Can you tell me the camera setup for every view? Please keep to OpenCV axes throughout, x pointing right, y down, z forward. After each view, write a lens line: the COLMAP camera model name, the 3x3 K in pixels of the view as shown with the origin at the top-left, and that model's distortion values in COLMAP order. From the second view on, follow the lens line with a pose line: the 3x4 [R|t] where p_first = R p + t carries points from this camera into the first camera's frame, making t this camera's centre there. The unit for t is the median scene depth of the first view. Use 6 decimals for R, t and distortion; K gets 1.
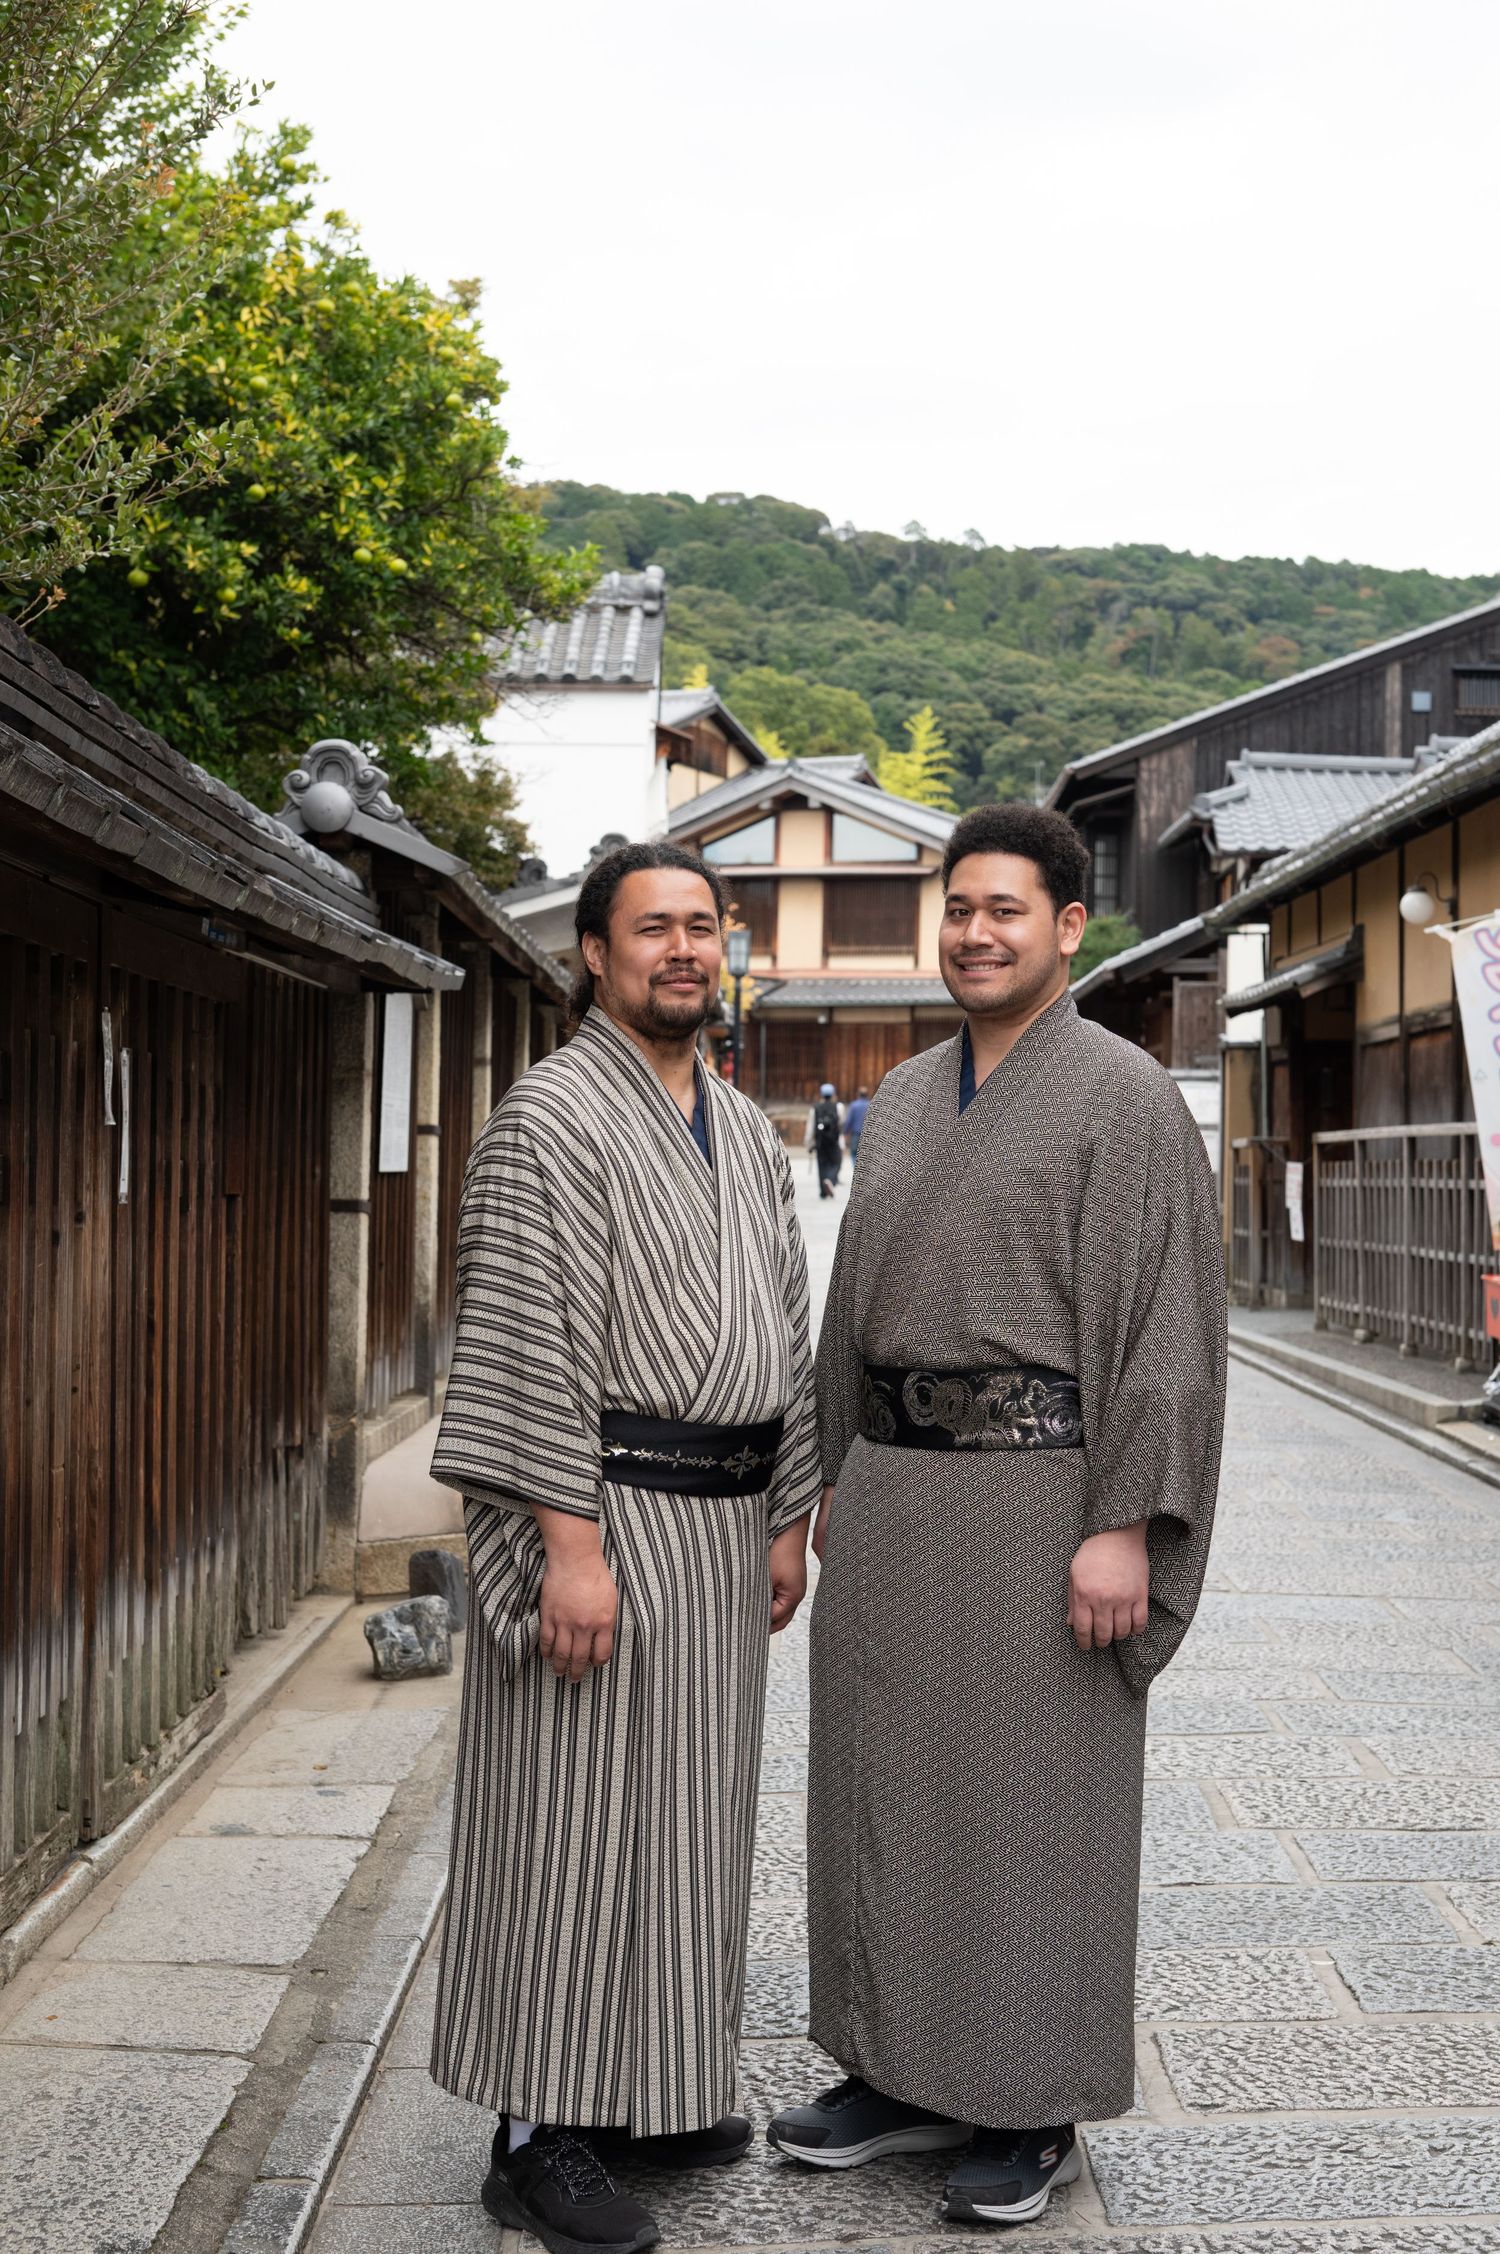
lens RADIAL K [[3123.8, 0, 750.0], [0, 3123.8, 1127.0], [0, 0, 1]] dist [-0.010642, -0.109855]
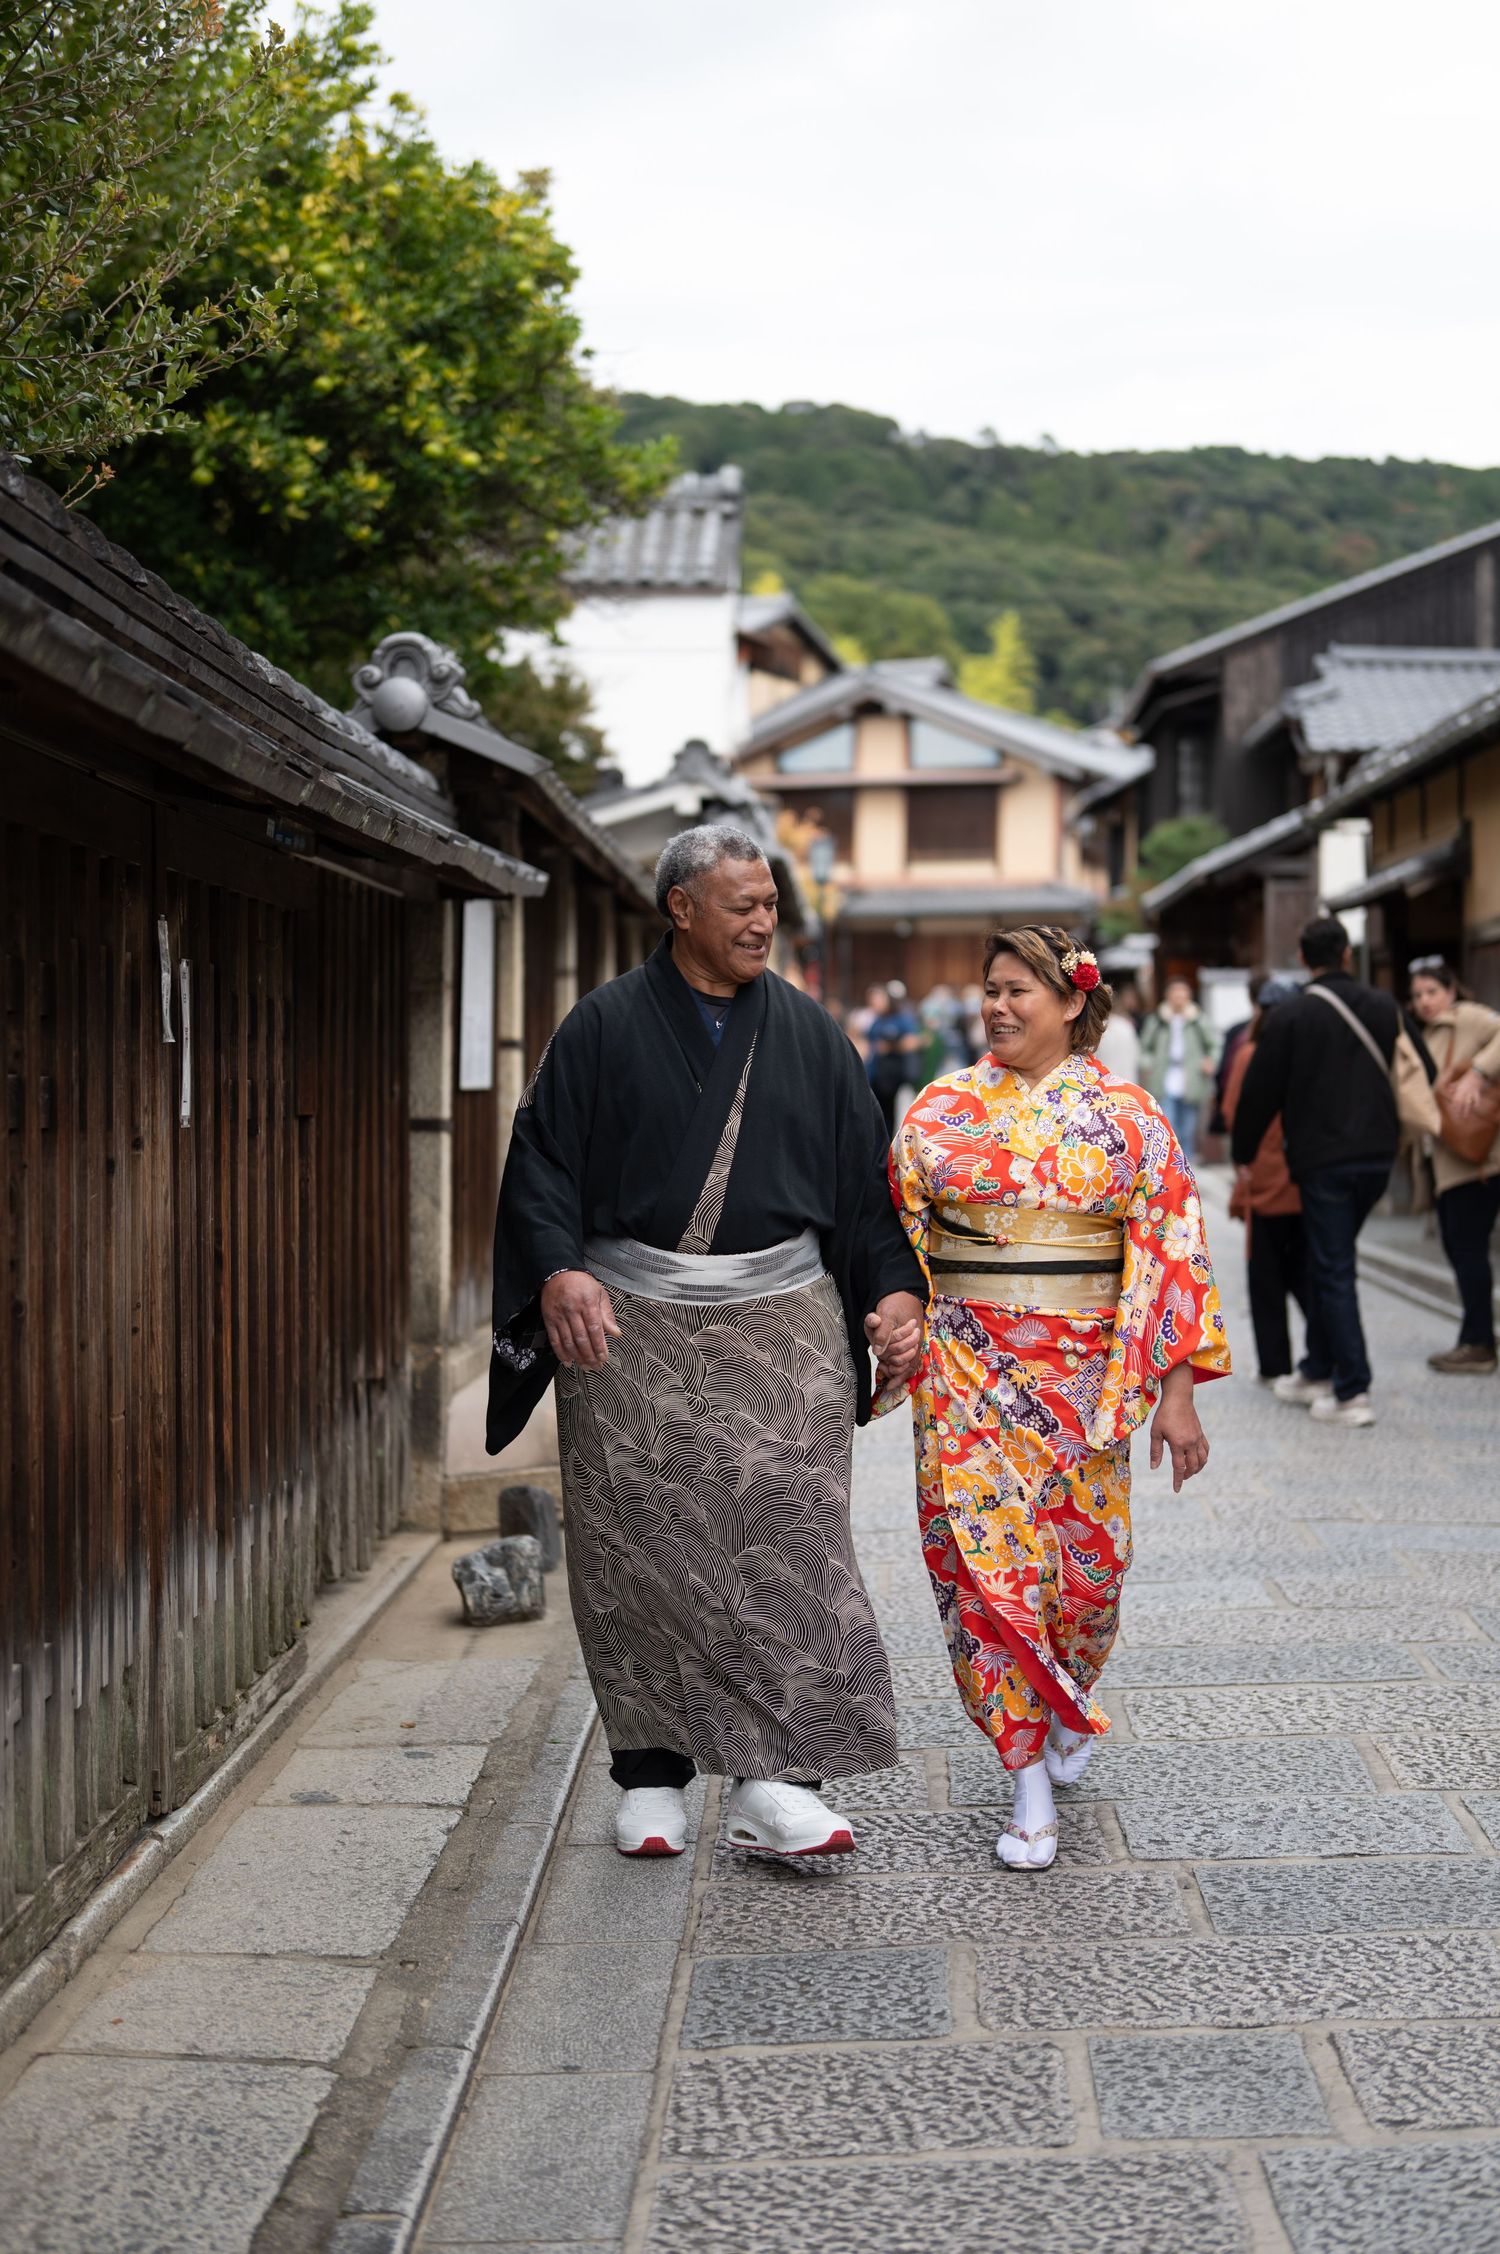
lens RADIAL K [[3118.5, 0, 739.2], [0, 3118.5, 1124.9], [0, 0, 1]] dist [-0.005495, -0.070063]
pose [[0.999500, -0.012172, -0.029176, -0.004250], [0.012978, 0.999535, 0.027602, 0.000187], [0.028826, -0.027967, 0.999193, 0.035496]]
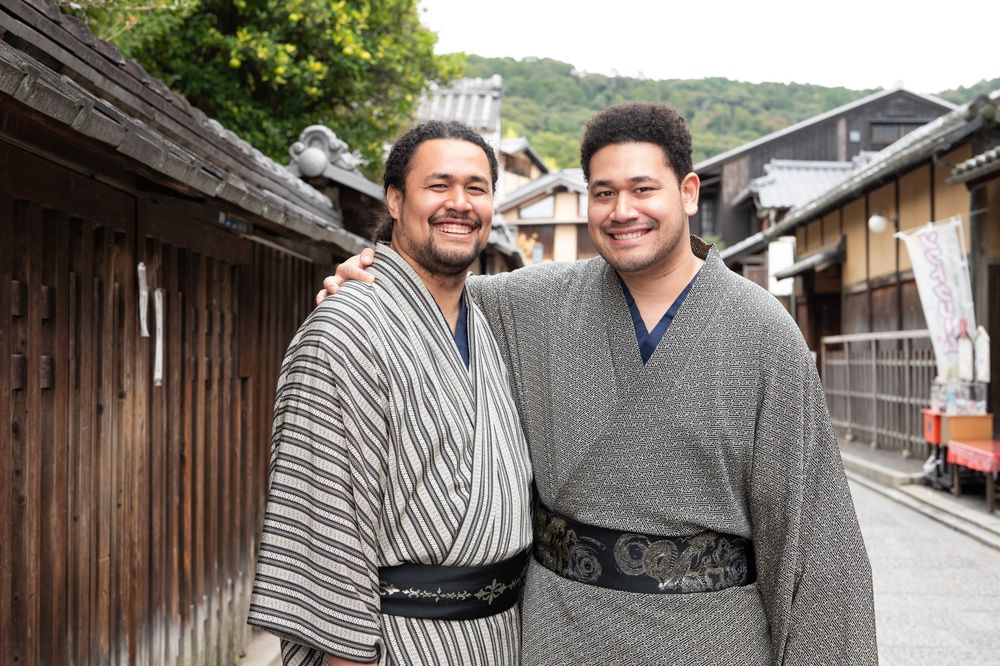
lens RADIAL K [[1385.9, 0, 500.0], [0, 1385.9, 333.0], [0, 0, 1]] dist [-0.010642, -0.109855]
pose [[0.999490, -0.007992, -0.030932, -0.001307], [0.007876, 0.999961, -0.003869, 0.000796], [0.030962, 0.003624, 0.999514, 0.127688]]
